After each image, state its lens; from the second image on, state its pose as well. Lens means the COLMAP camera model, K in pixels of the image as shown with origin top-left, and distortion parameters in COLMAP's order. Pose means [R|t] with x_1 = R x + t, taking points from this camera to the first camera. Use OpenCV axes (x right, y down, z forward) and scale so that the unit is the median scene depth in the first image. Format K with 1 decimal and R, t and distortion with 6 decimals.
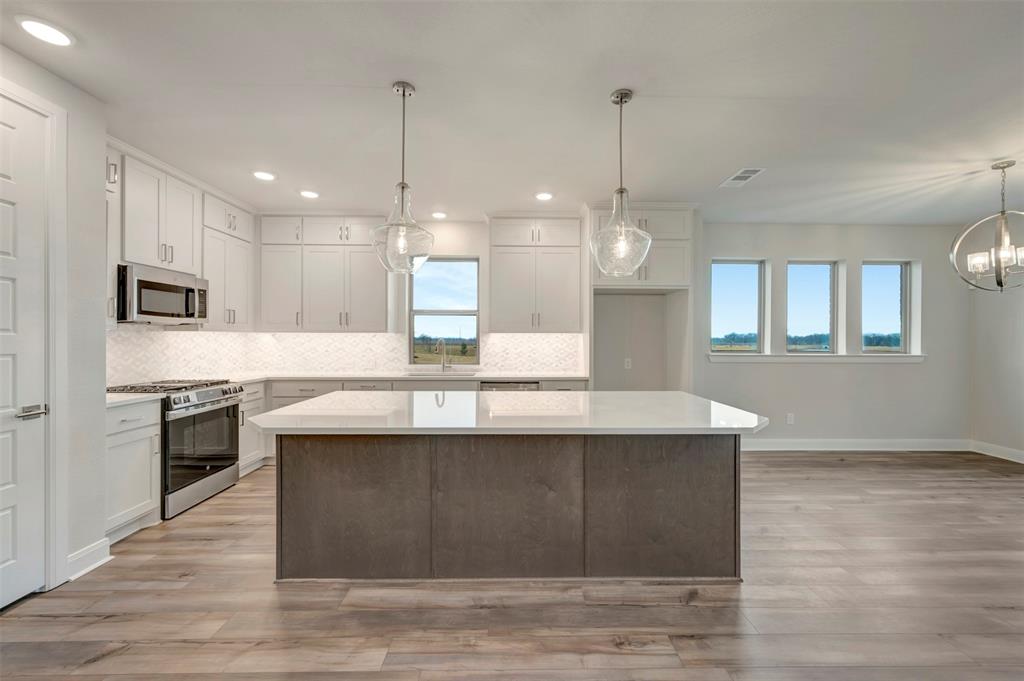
lens RADIAL K [[404.0, 0, 509.9], [0, 404.0, 340.5], [0, 0, 1]] dist [-0.001353, -0.000216]
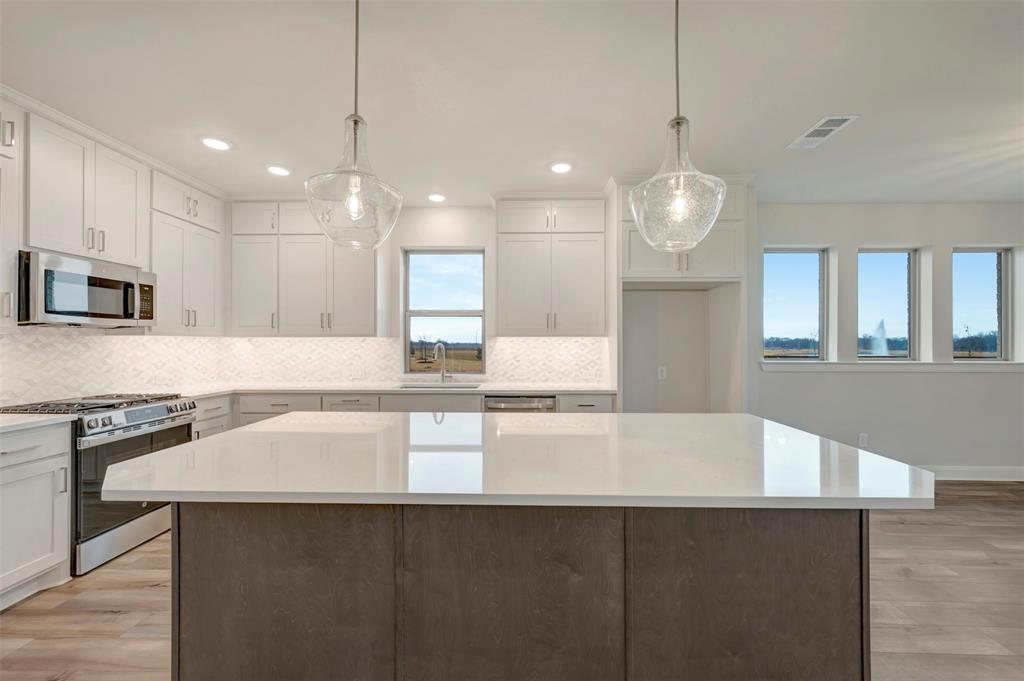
lens RADIAL K [[404.0, 0, 513.3], [0, 404.0, 343.4], [0, 0, 1]] dist [-0.001353, -0.000216]
pose [[0.999493, -0.002602, -0.031730, 0.014099], [0.002415, 0.999980, -0.005917, -0.000040], [0.031745, 0.005837, 0.999479, 0.200542]]
